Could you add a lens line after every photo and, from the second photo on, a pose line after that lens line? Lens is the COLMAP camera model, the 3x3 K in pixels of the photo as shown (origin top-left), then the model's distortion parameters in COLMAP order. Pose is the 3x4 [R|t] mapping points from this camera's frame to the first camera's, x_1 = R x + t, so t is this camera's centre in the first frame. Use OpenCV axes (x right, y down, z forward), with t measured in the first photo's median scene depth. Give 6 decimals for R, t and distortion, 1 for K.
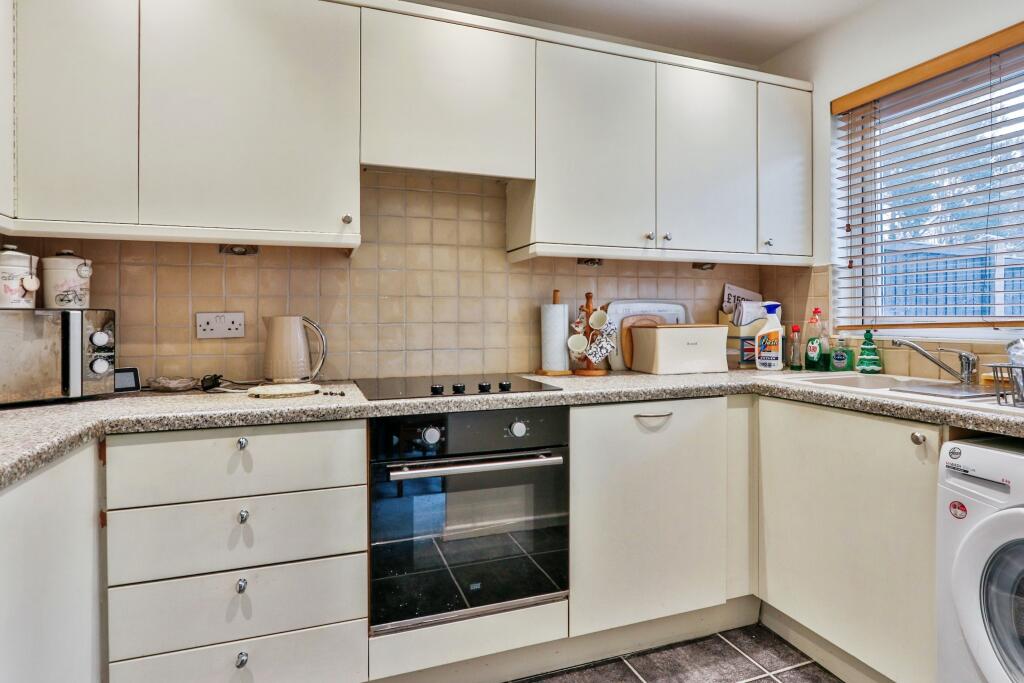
lens RADIAL K [[541.9, 0, 533.3], [0, 541.9, 318.8], [0, 0, 1]] dist [-0.014470, 0.000041]
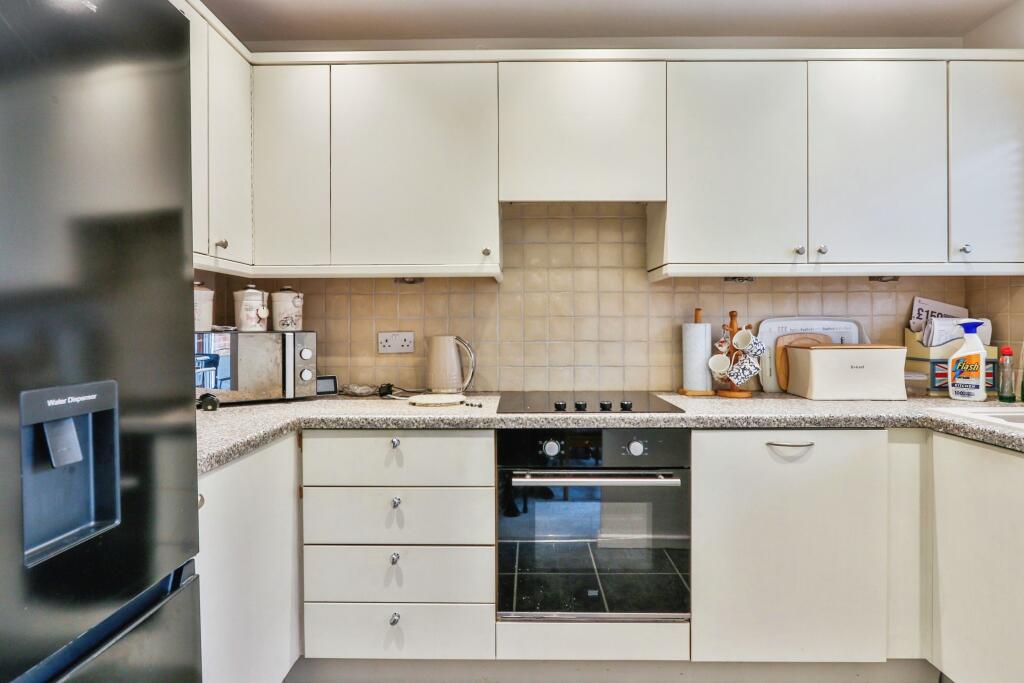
lens RADIAL K [[541.9, 0, 536.3], [0, 541.9, 328.9], [0, 0, 1]] dist [-0.014470, 0.000041]
pose [[0.936795, 0.004925, -0.349843, 0.139870], [-0.003123, 0.999979, 0.005713, -0.026504], [0.349864, -0.004260, 0.936791, -0.028475]]
